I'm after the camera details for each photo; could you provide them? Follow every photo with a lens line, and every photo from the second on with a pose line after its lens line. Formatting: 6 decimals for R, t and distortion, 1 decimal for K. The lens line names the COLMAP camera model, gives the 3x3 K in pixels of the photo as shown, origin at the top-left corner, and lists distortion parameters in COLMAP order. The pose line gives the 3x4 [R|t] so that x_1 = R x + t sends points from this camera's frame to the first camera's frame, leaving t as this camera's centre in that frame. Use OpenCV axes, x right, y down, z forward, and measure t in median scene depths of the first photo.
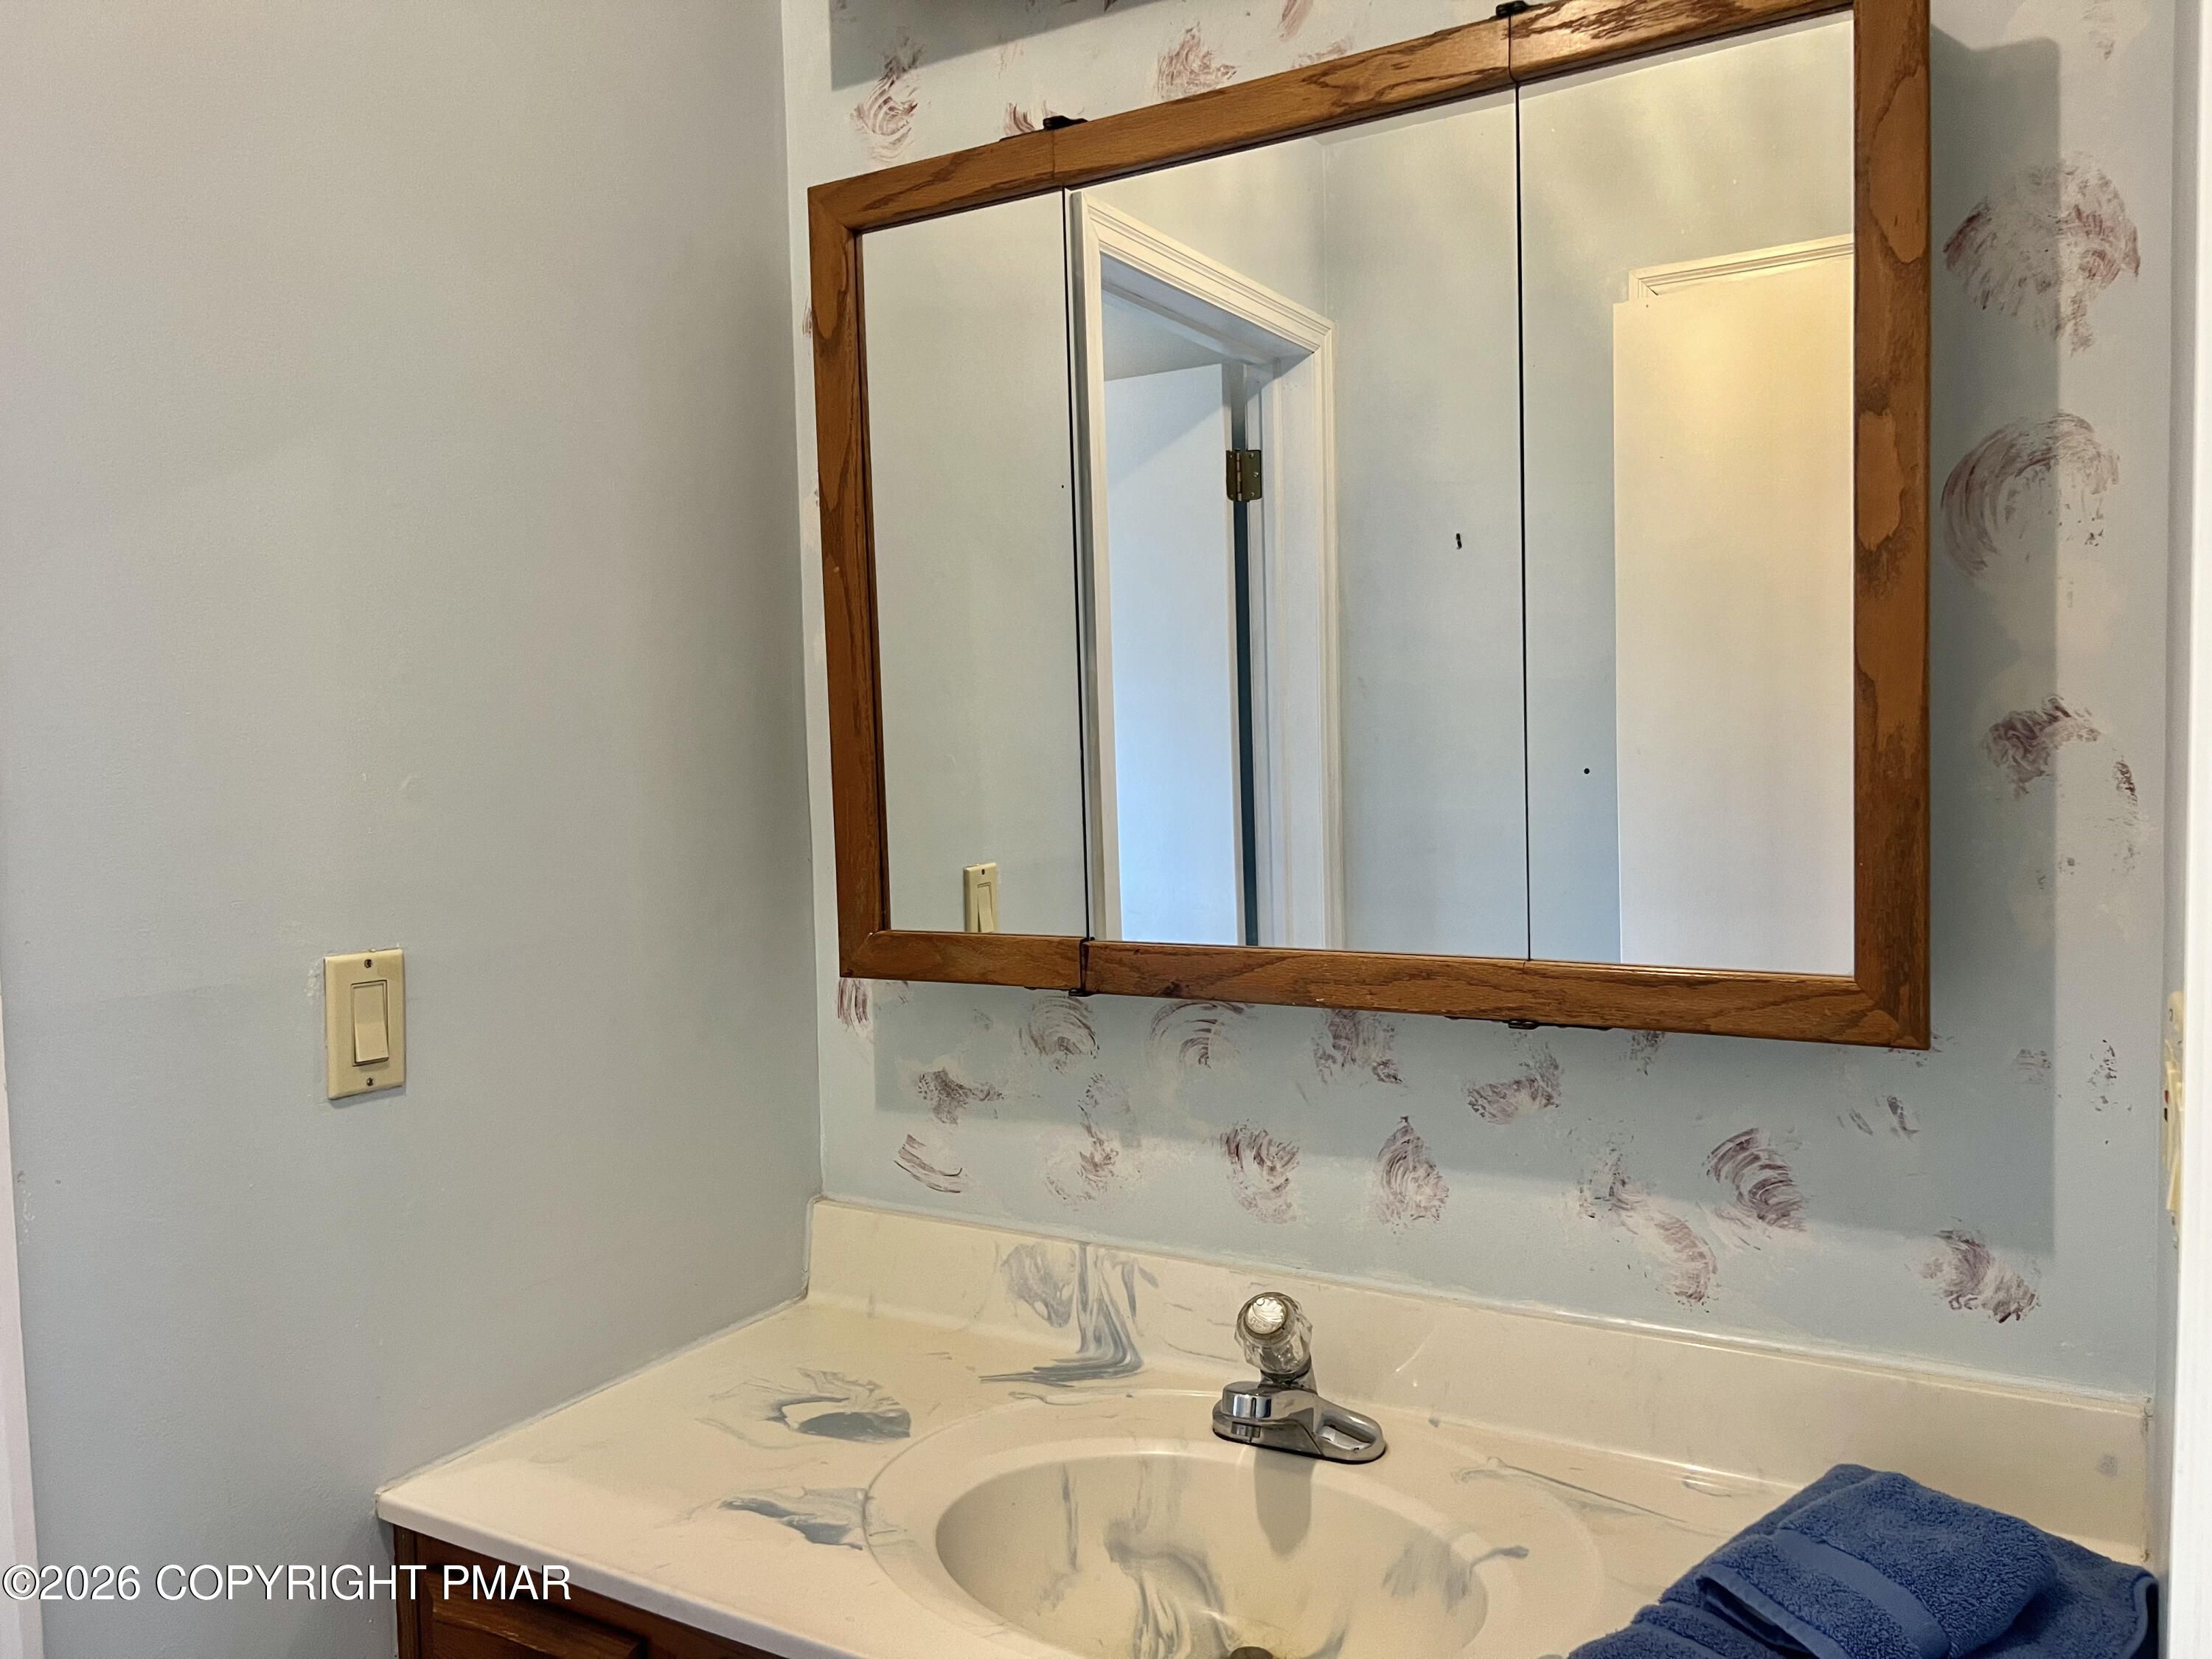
lens RADIAL K [[1673.8, 0, 1104.3], [0, 1673.8, 824.8], [0, 0, 1]] dist [0.062713, -0.071734]
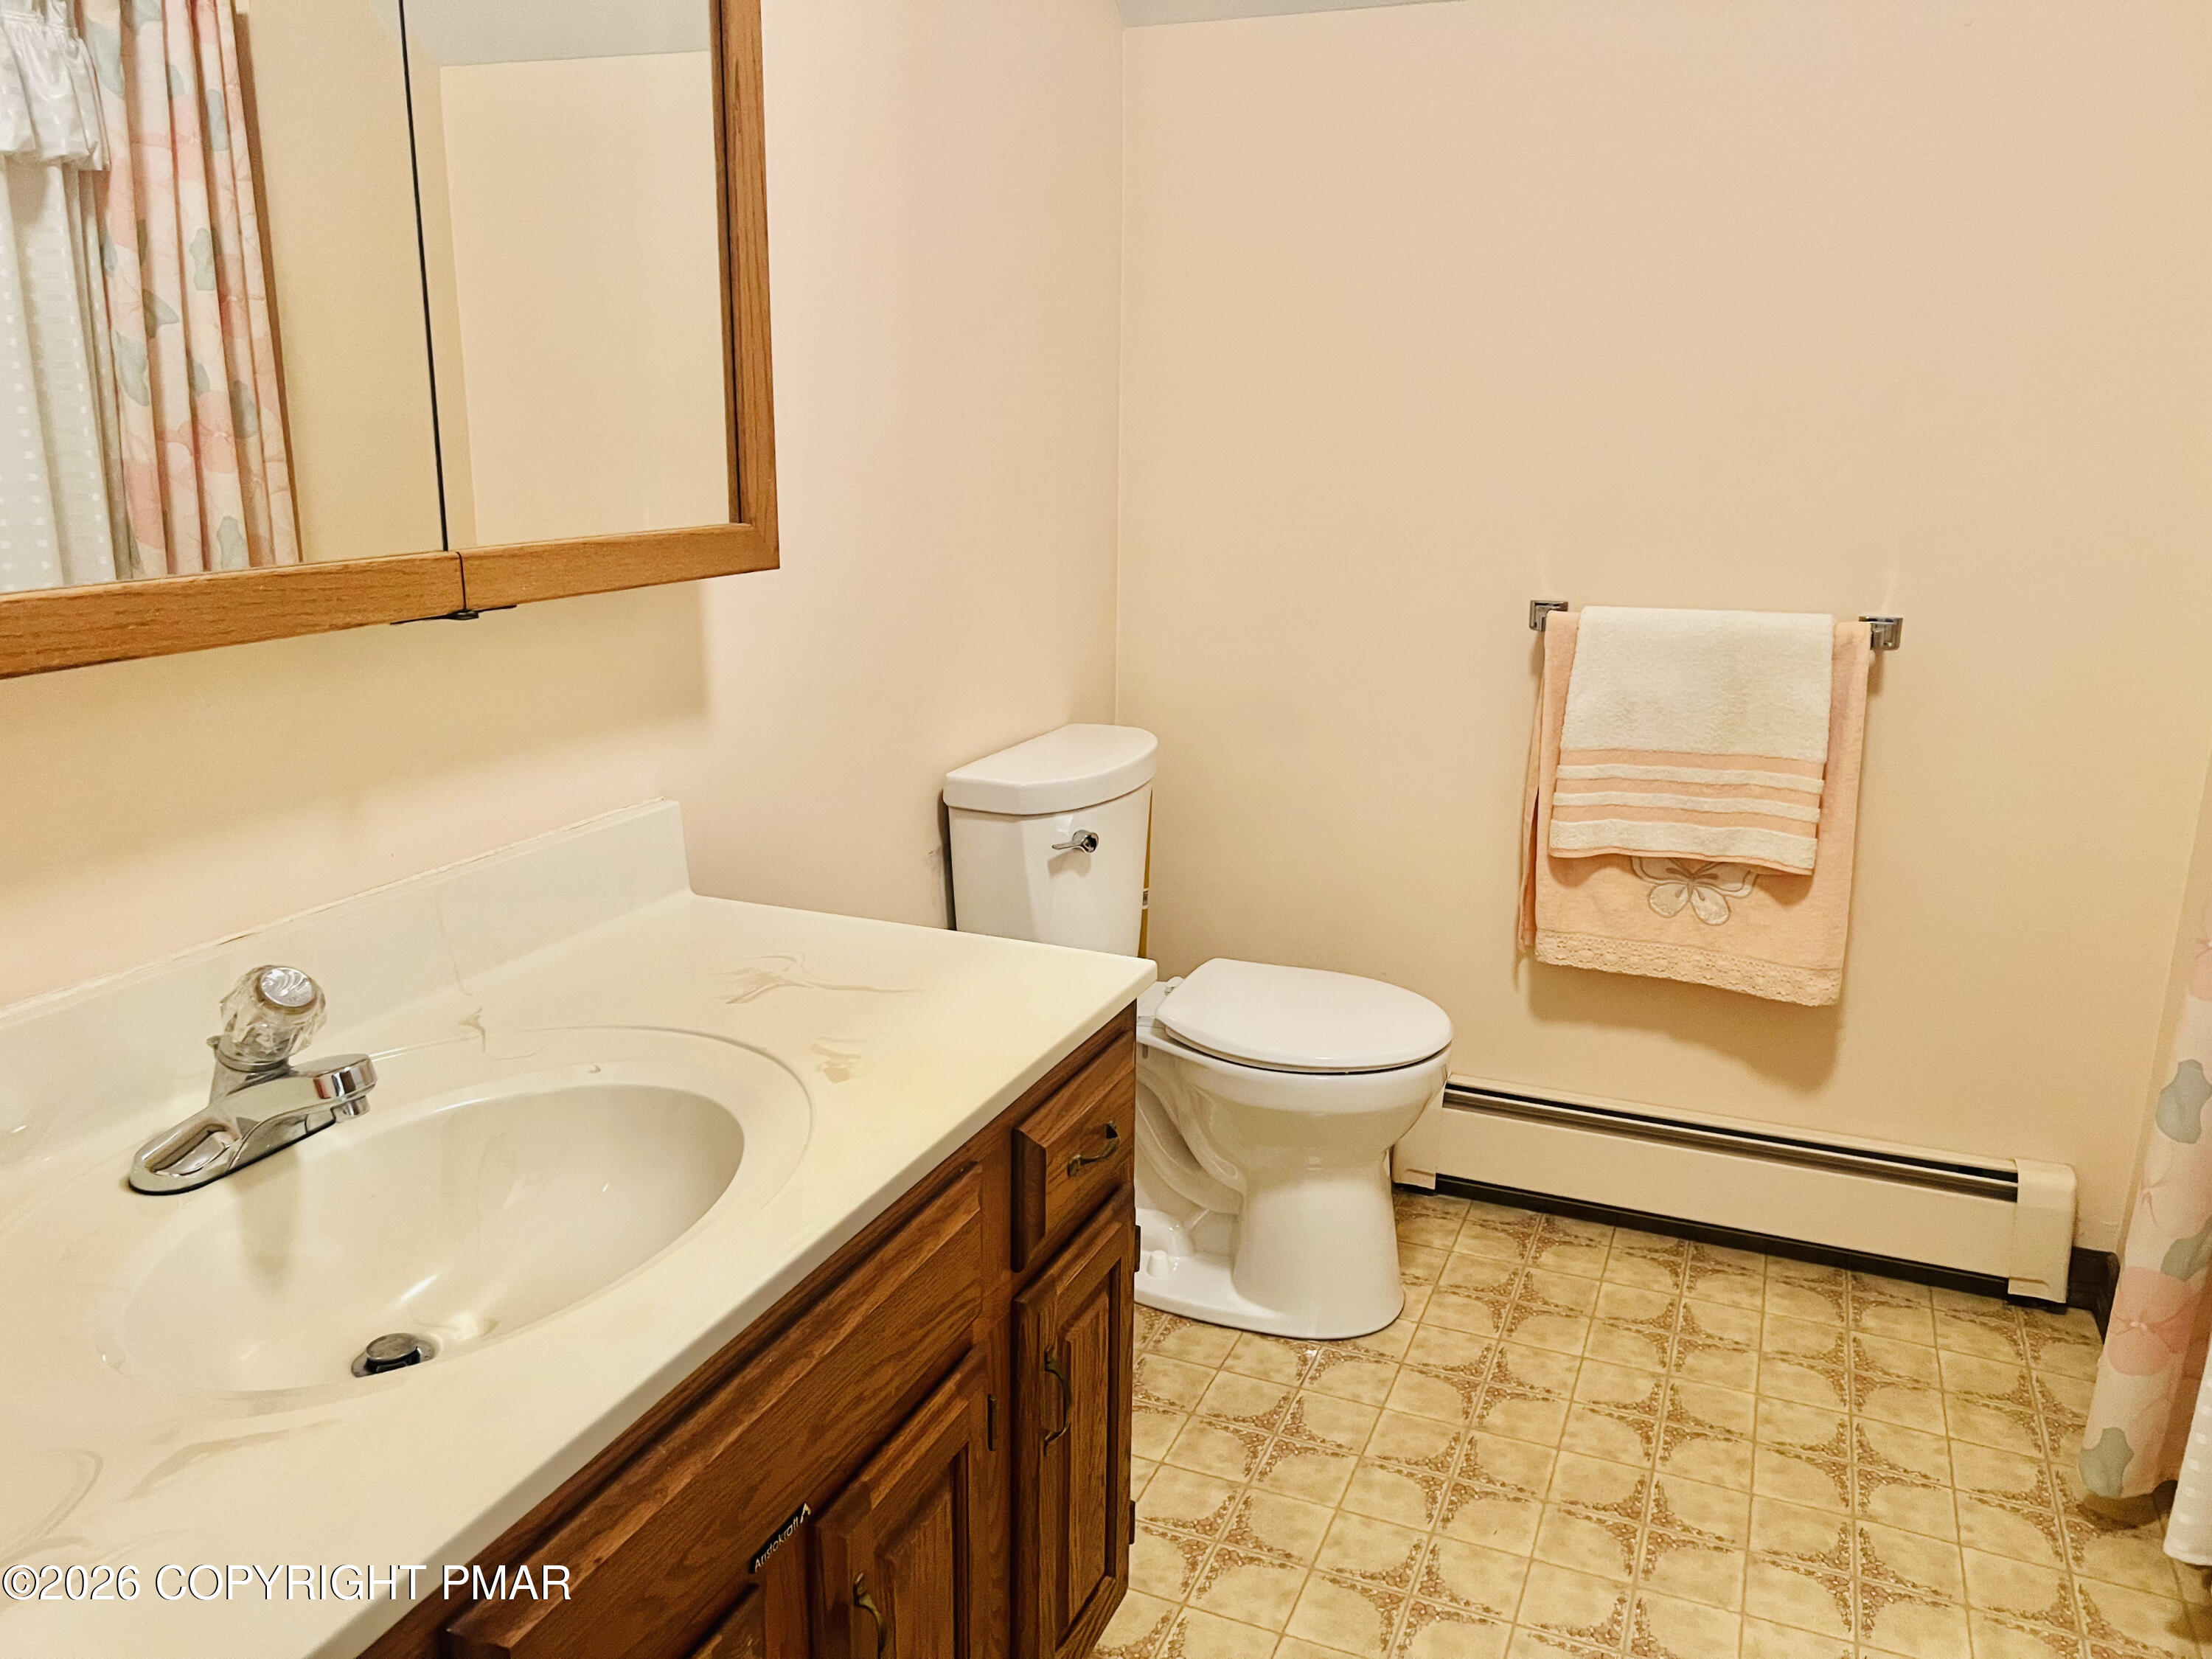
lens RADIAL K [[1673.8, 0, 1110.5], [0, 1673.8, 829.0], [0, 0, 1]] dist [0.062713, -0.071734]
pose [[-0.130070, -0.229919, 0.964479, -0.882823], [0.039340, 0.970779, 0.236727, 0.015647], [-0.990724, 0.068734, -0.117224, 0.755984]]
